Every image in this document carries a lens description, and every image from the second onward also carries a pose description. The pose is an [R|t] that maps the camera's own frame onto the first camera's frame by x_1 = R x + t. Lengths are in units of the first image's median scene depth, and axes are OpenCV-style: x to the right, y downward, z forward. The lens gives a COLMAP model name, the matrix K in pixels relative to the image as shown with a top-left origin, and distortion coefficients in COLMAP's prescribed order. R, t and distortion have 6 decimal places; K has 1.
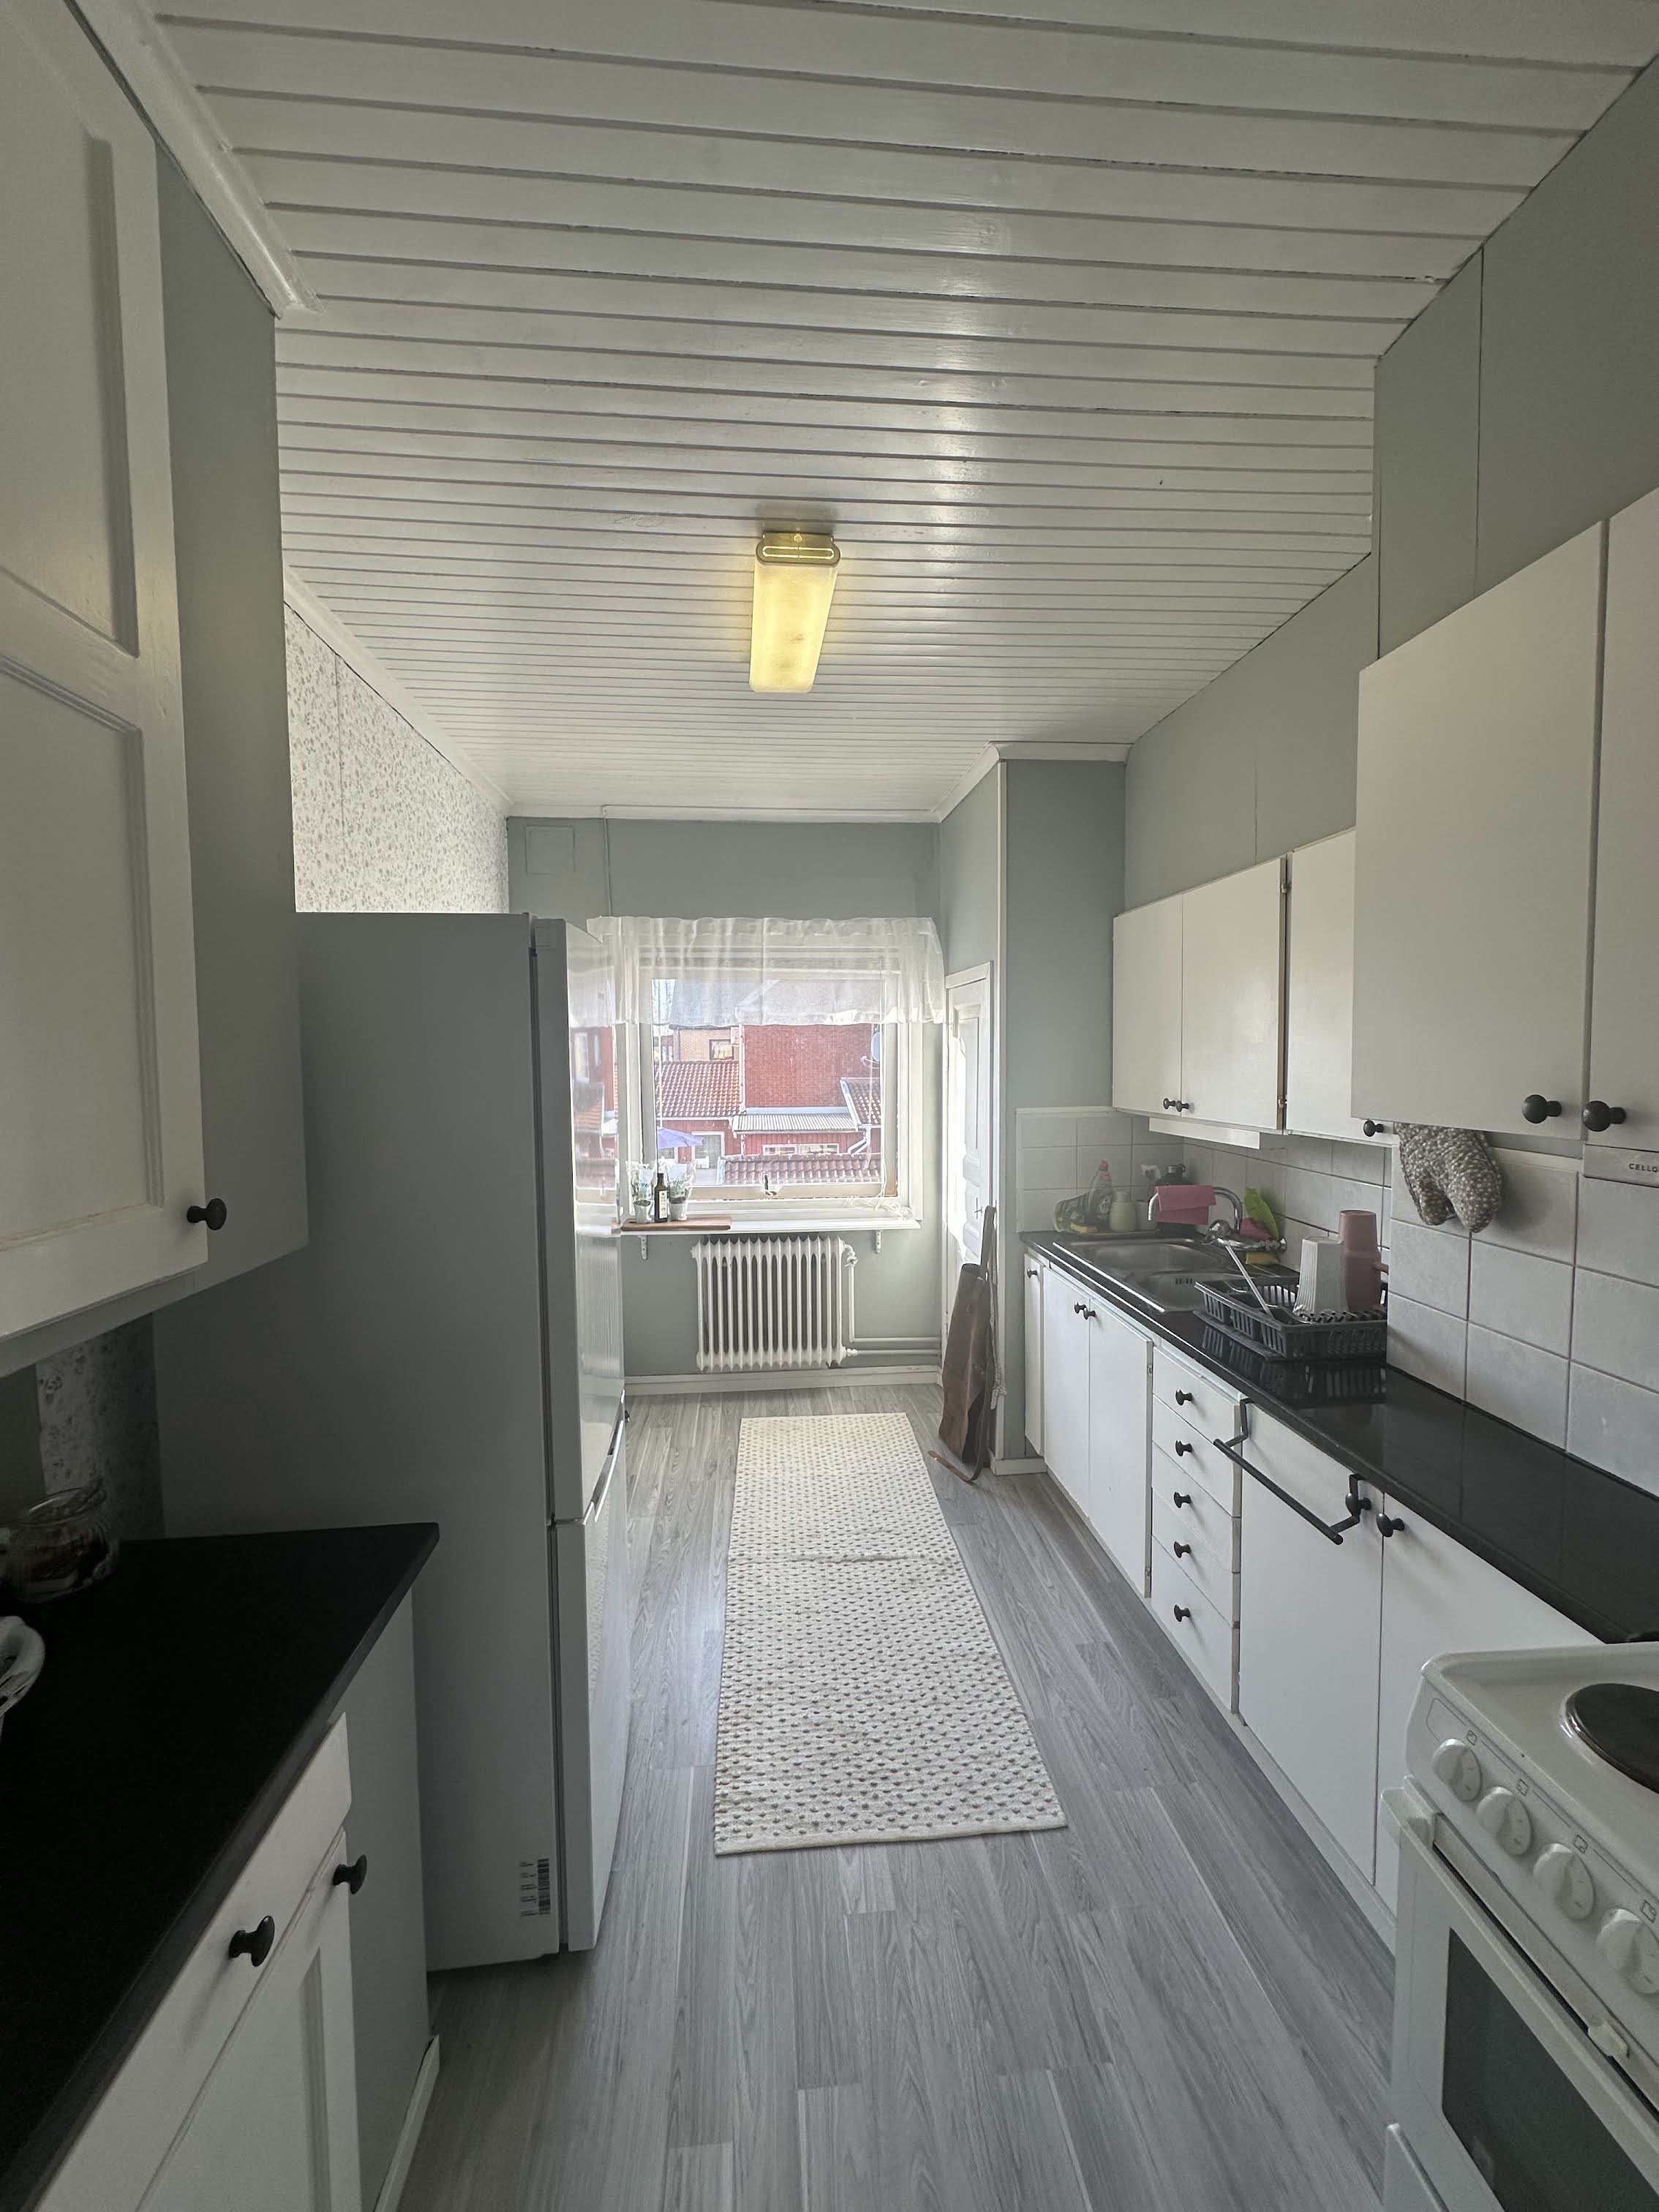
lens RADIAL K [[889.5, 0, 829.5], [0, 889.5, 1106.0], [0, 0, 1]] dist [-0.000220, -0.000024]
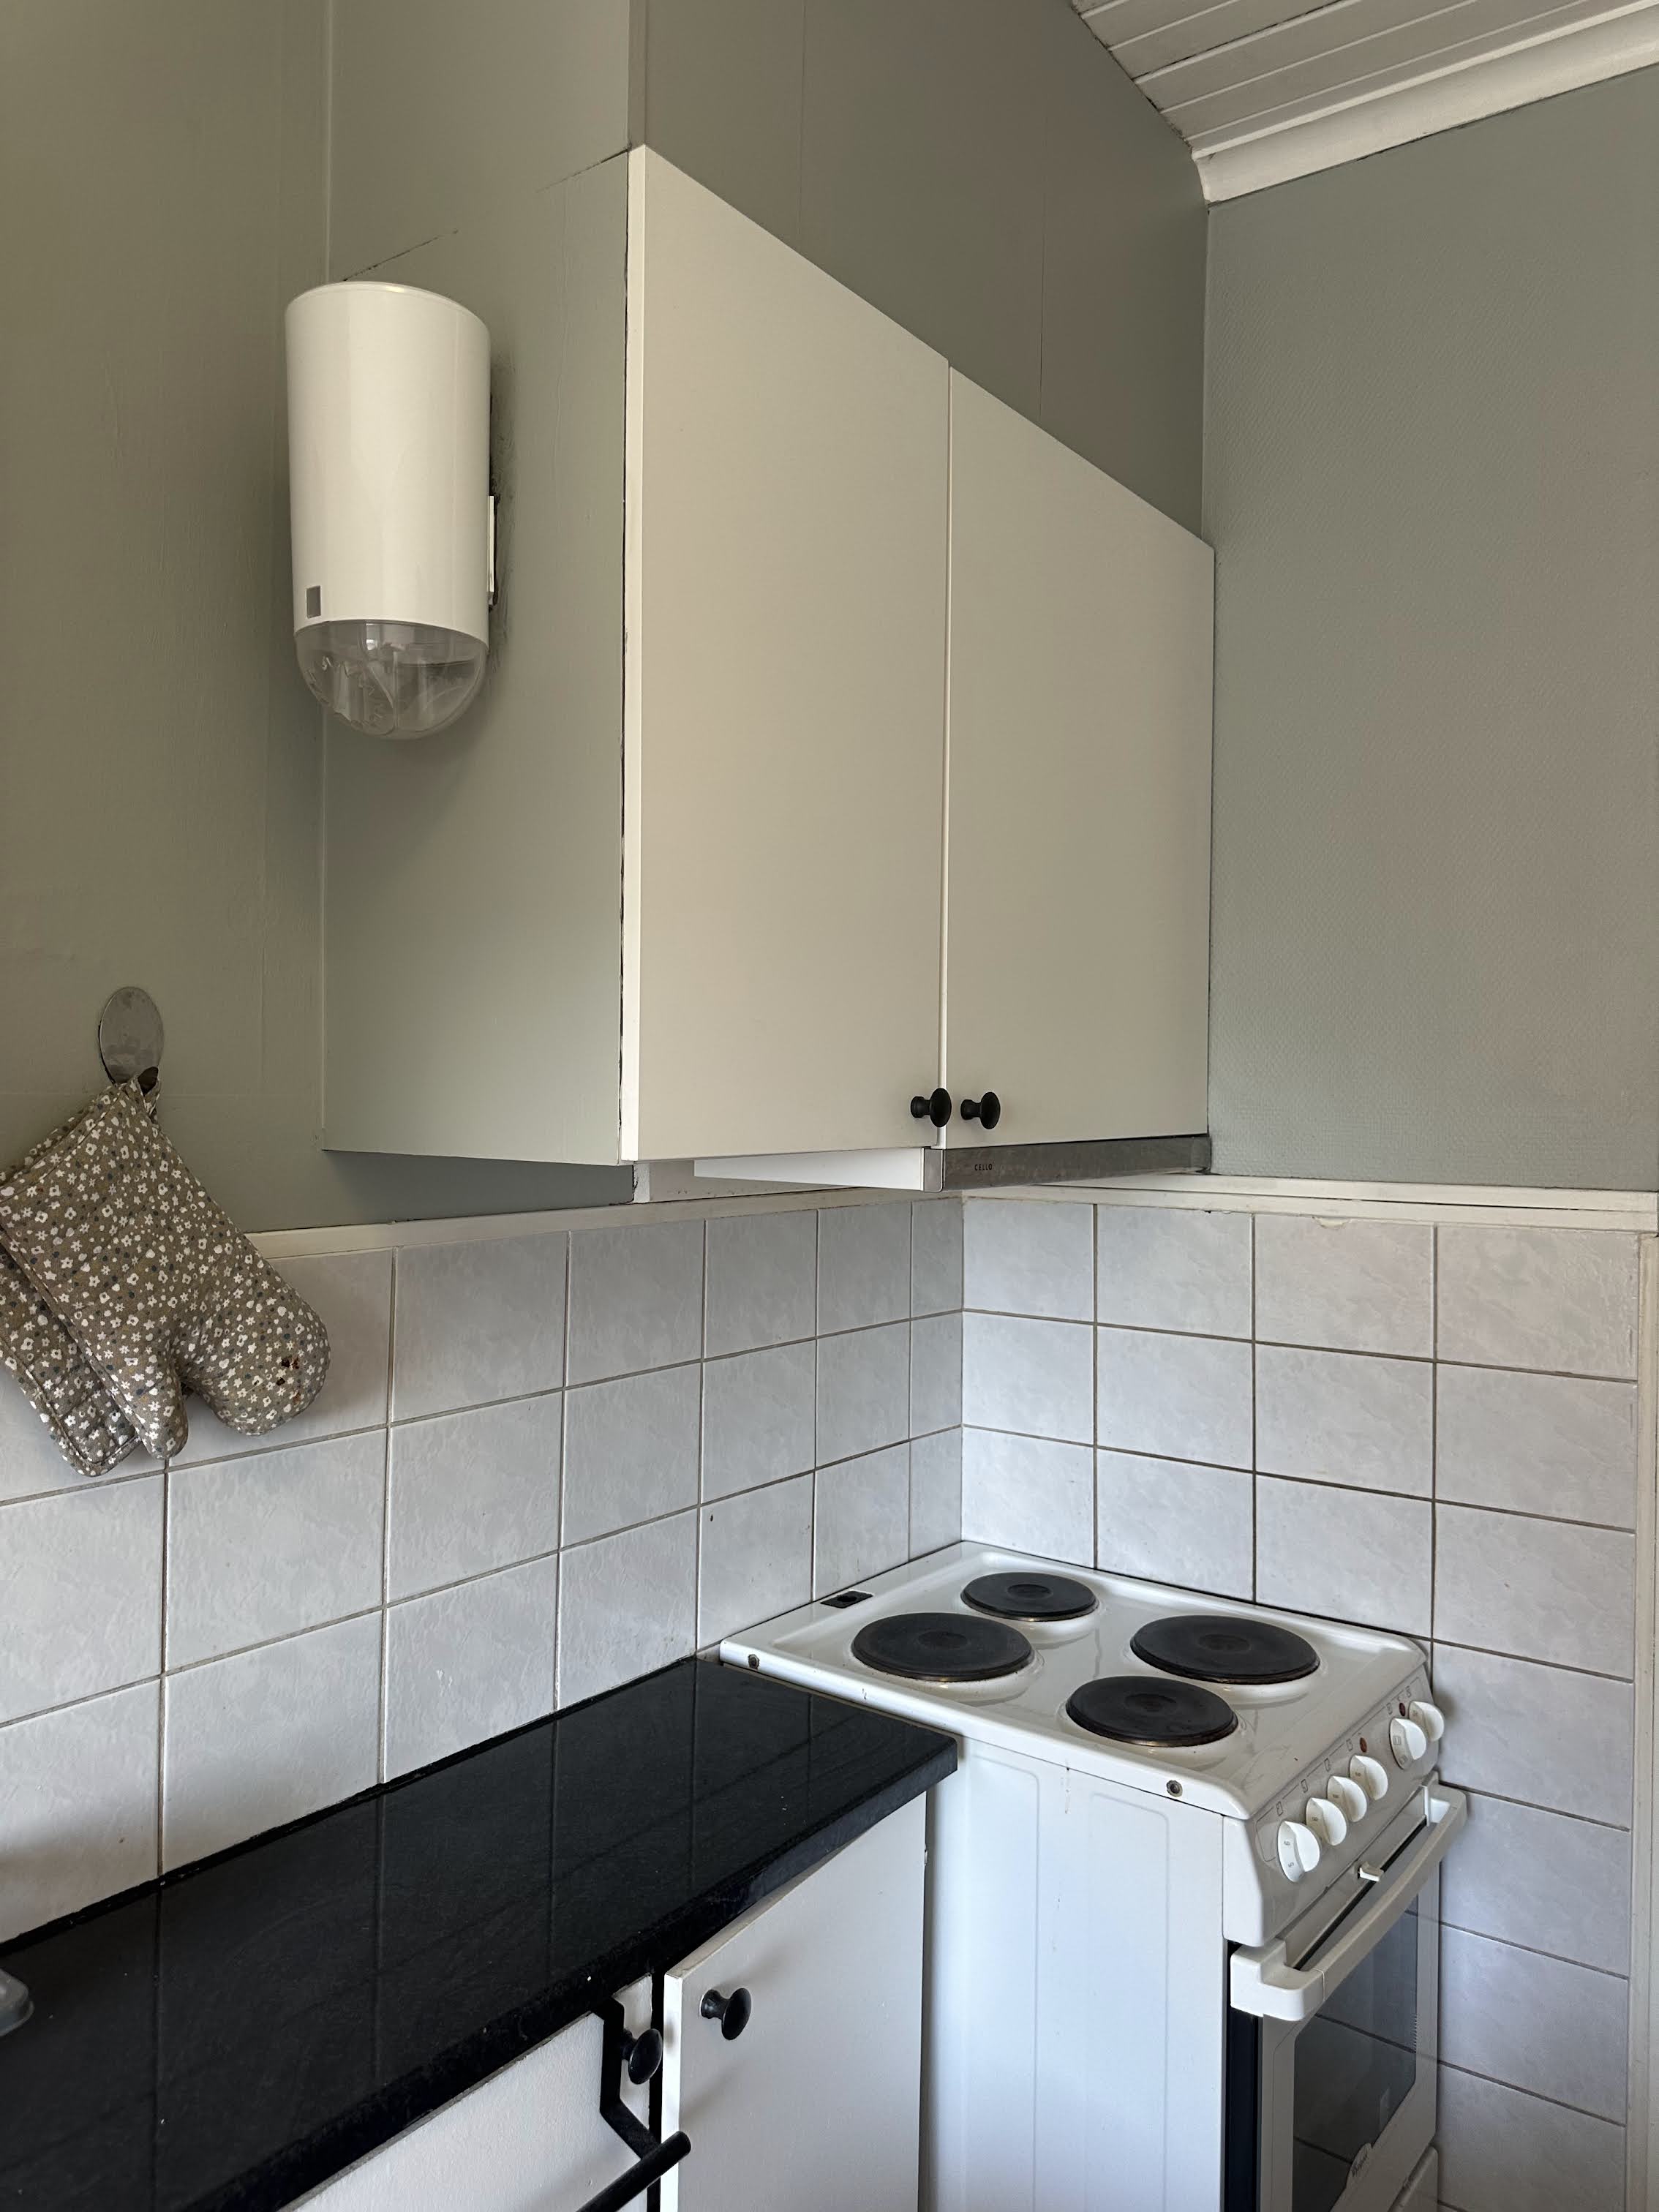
lens RADIAL K [[1547.3, 0, 817.6], [0, 1547.3, 1111.4], [0, 0, 1]] dist [0.193753, -0.343378]
pose [[-0.750473, -0.004681, 0.660884, 0.016551], [0.037658, 0.998047, 0.049832, -0.040011], [-0.659827, 0.062285, -0.748832, 1.323979]]
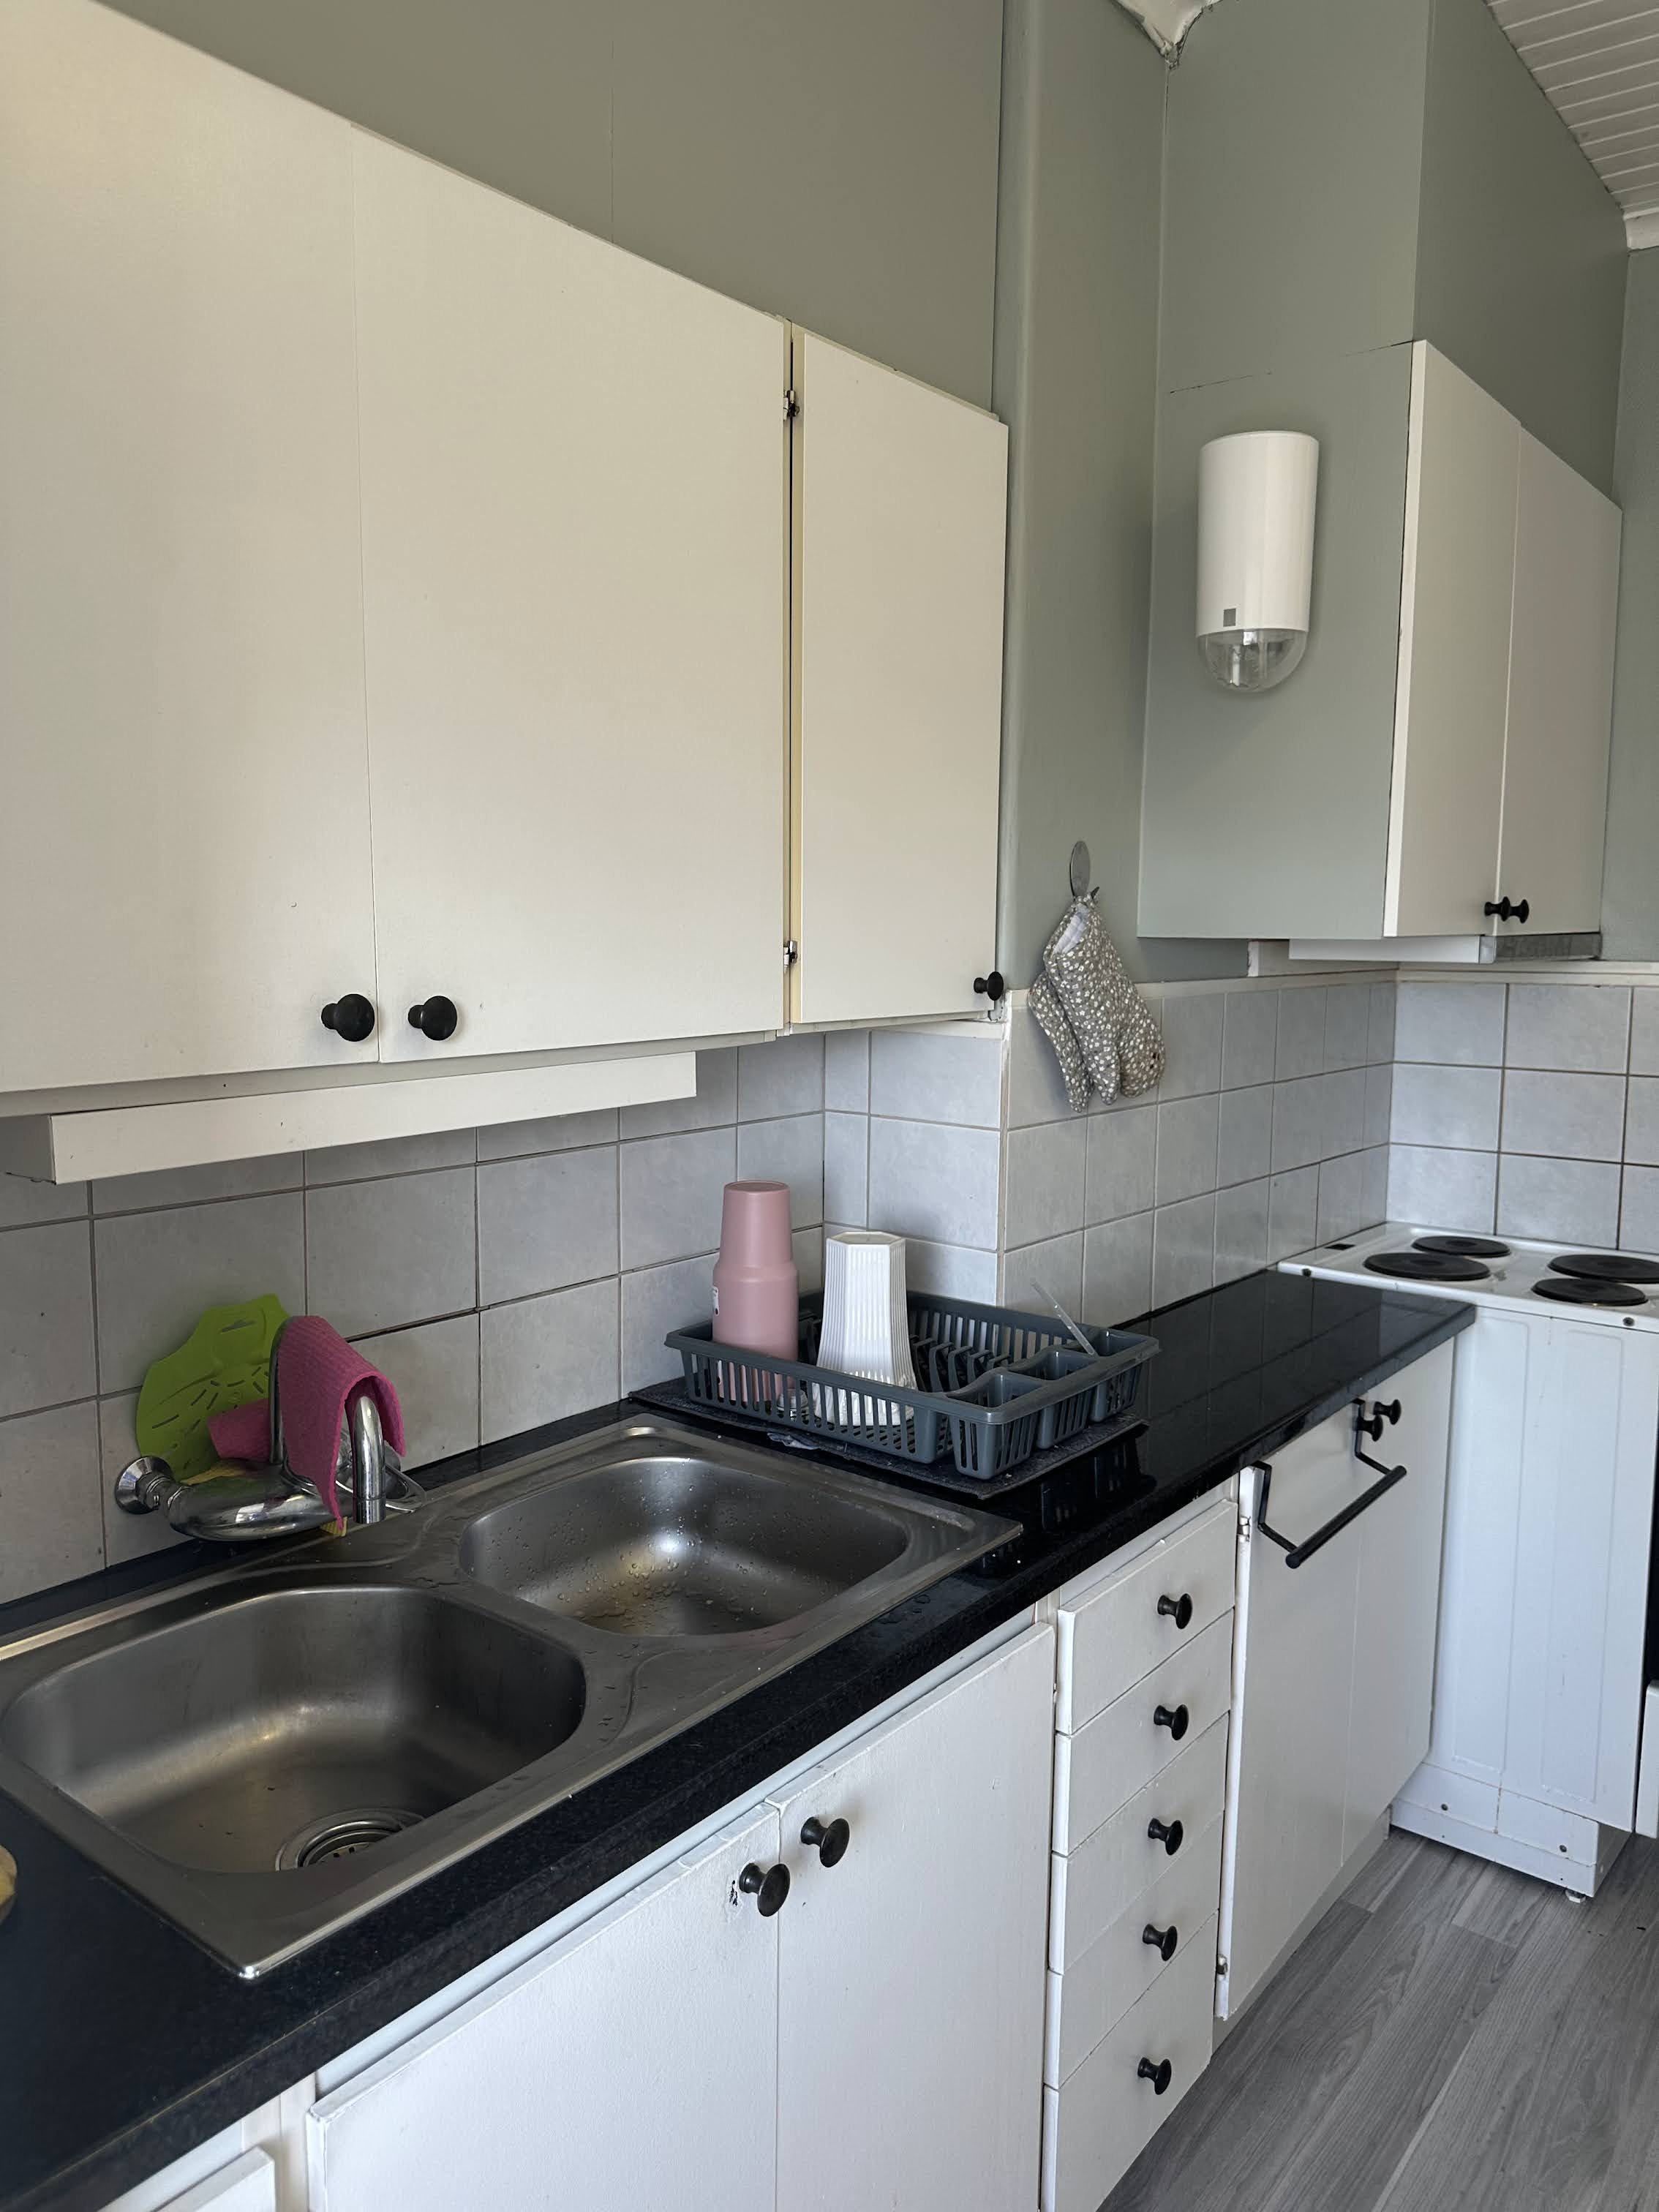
lens RADIAL K [[1505.9, 0, 829.5], [0, 1505.9, 1106.0], [0, 0, 1]] dist [0.059840, -0.075548]
pose [[-0.710741, -0.076470, 0.699285, 0.008001], [0.046010, 0.986892, 0.154685, -0.059160], [-0.701948, 0.142115, -0.697906, 1.990559]]
